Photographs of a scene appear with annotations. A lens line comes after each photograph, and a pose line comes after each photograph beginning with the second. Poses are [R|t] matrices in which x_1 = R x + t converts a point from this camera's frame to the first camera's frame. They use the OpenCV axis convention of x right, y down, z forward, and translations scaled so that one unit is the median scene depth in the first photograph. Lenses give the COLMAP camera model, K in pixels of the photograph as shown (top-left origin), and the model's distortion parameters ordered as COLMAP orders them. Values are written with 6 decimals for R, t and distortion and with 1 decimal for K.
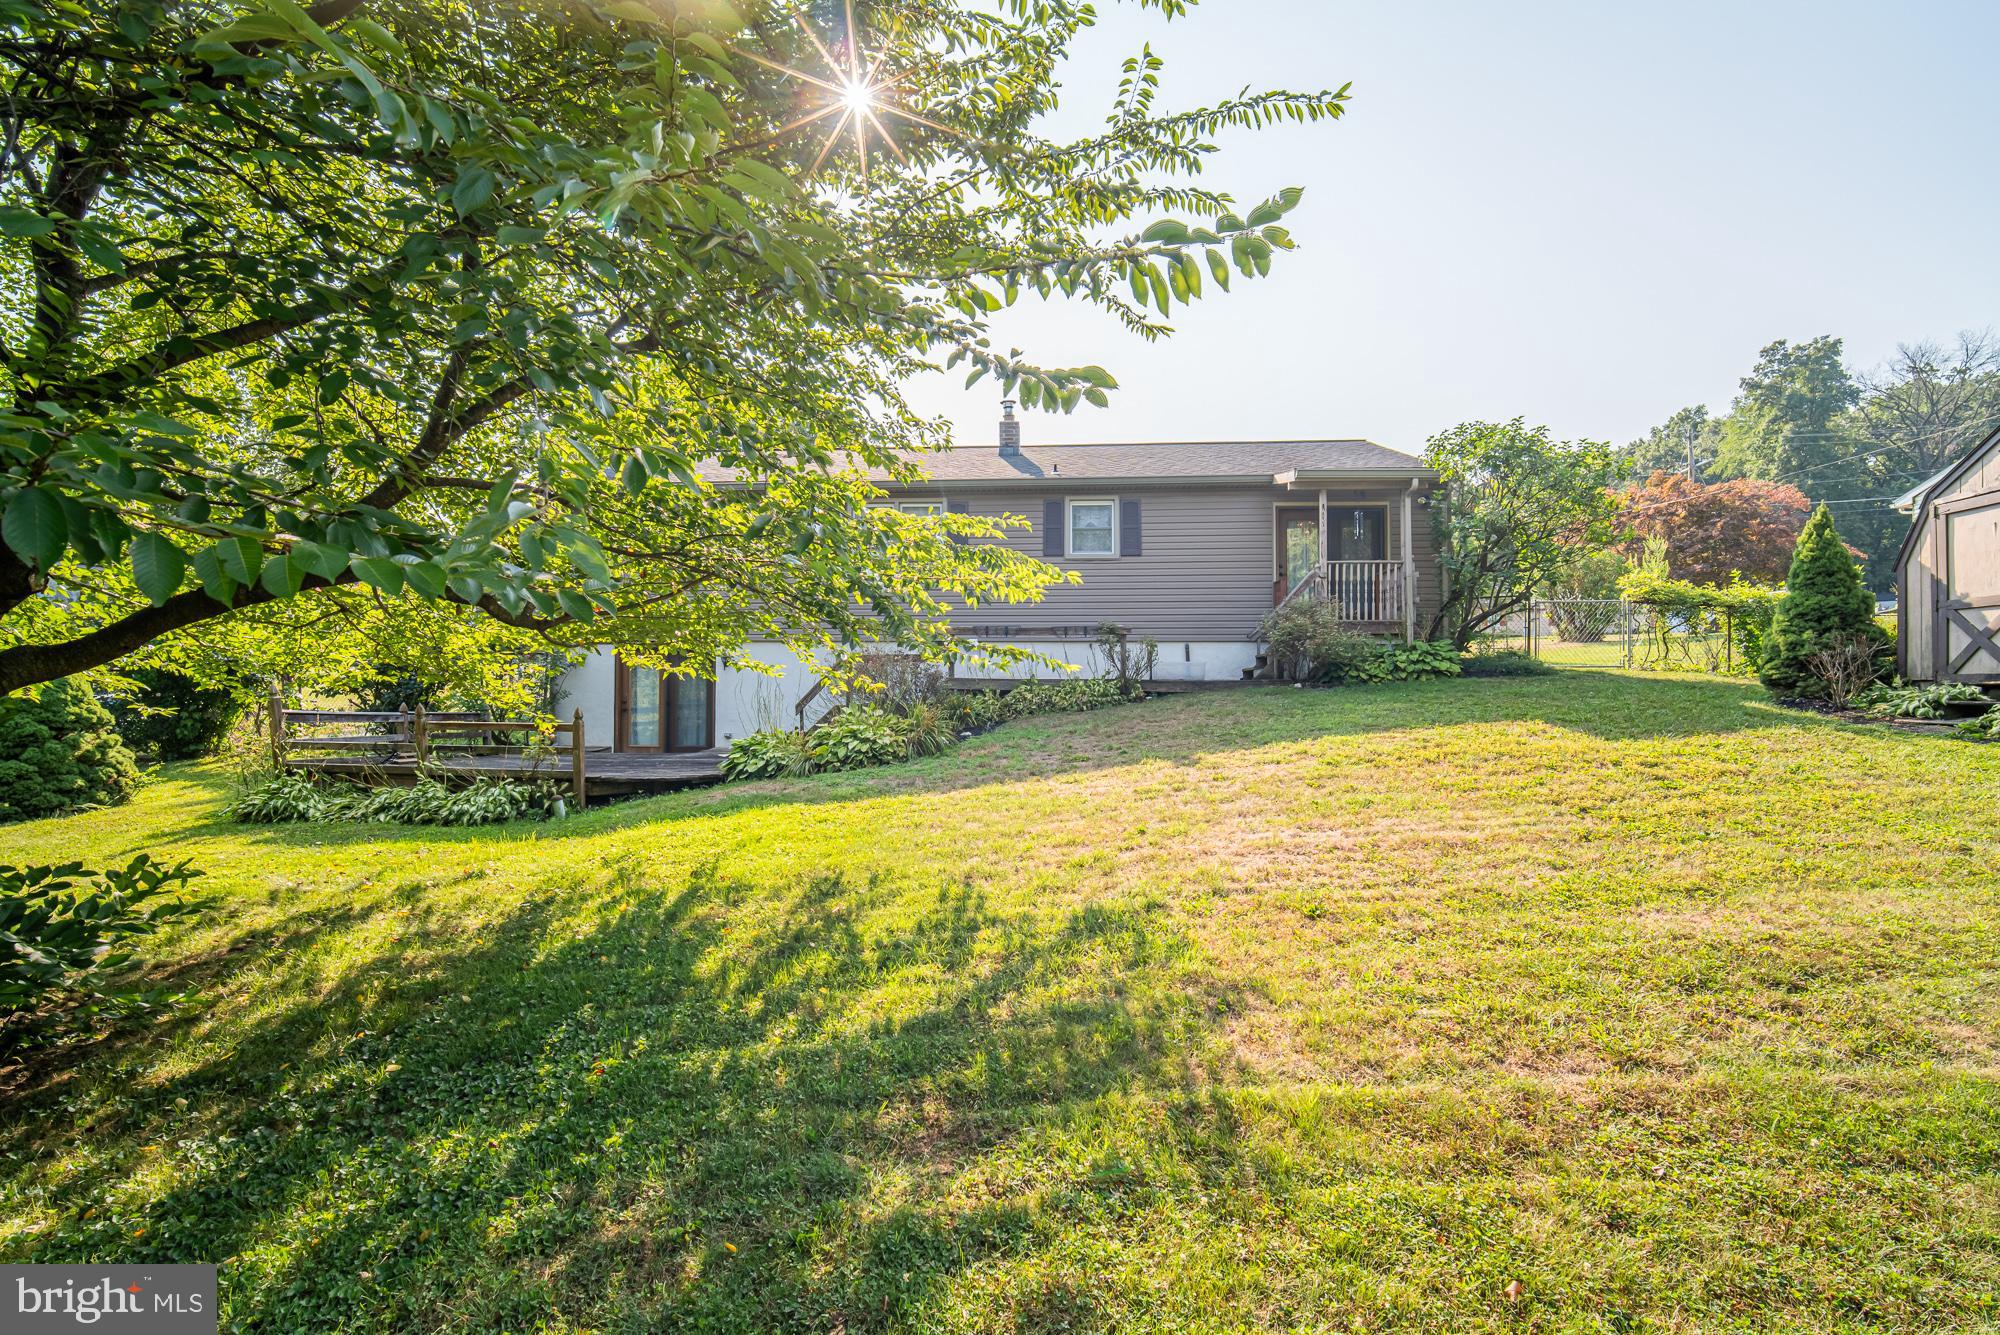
lens RADIAL K [[893.4, 0, 1016.9], [0, 893.4, 670.7], [0, 0, 1]] dist [-0.027190, 0.005374]
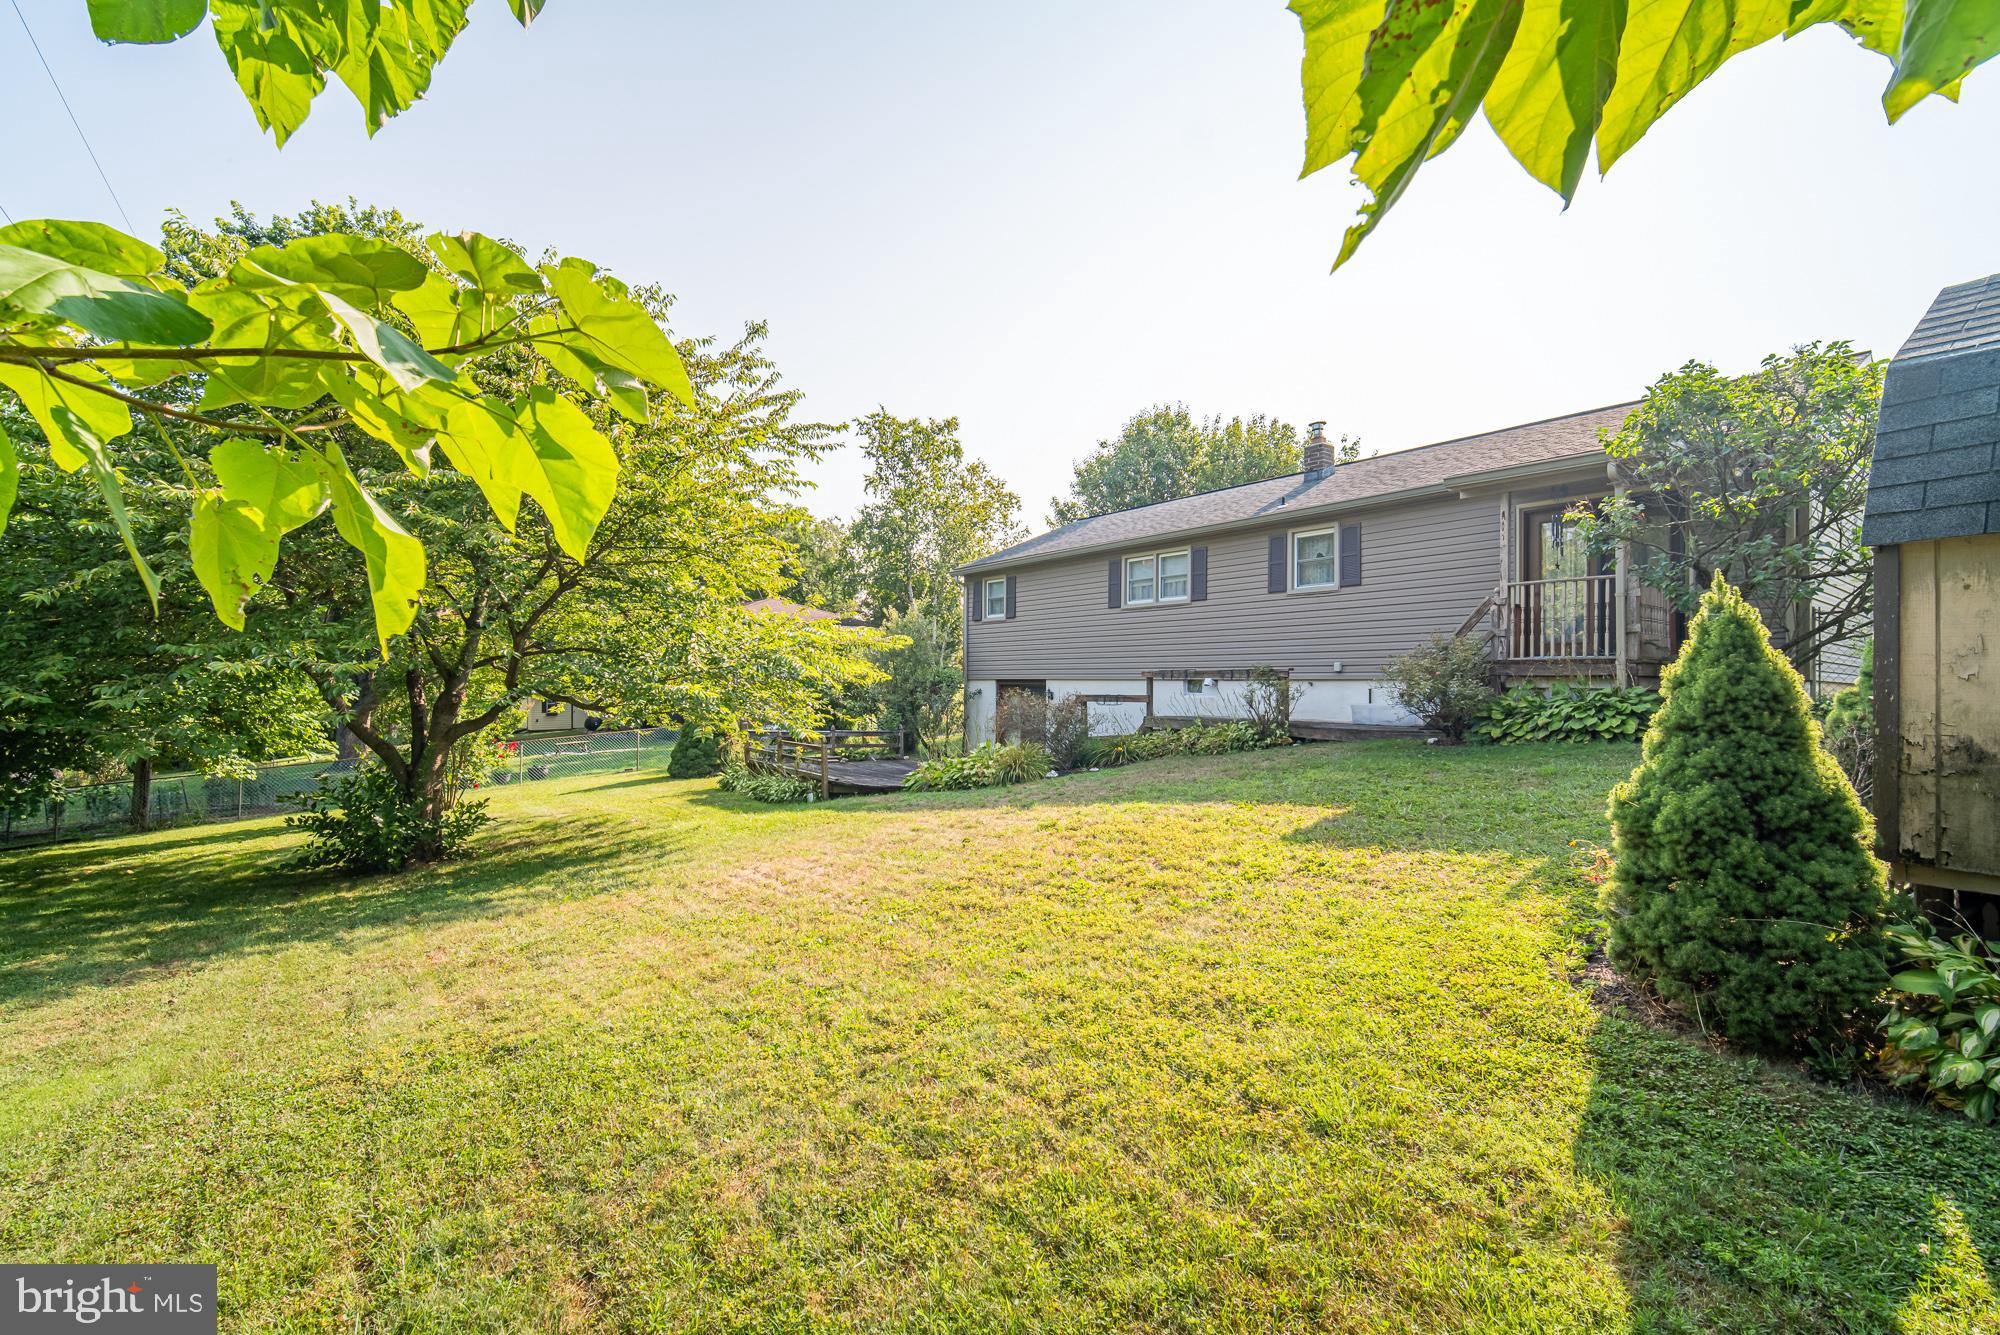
lens RADIAL K [[893.4, 0, 1016.9], [0, 893.4, 670.7], [0, 0, 1]] dist [-0.027190, 0.005374]
pose [[0.640120, -0.011153, -0.768194, 0.678514], [-0.001108, 0.999880, -0.015440, -0.031244], [0.768274, 0.010735, 0.640031, 0.175785]]
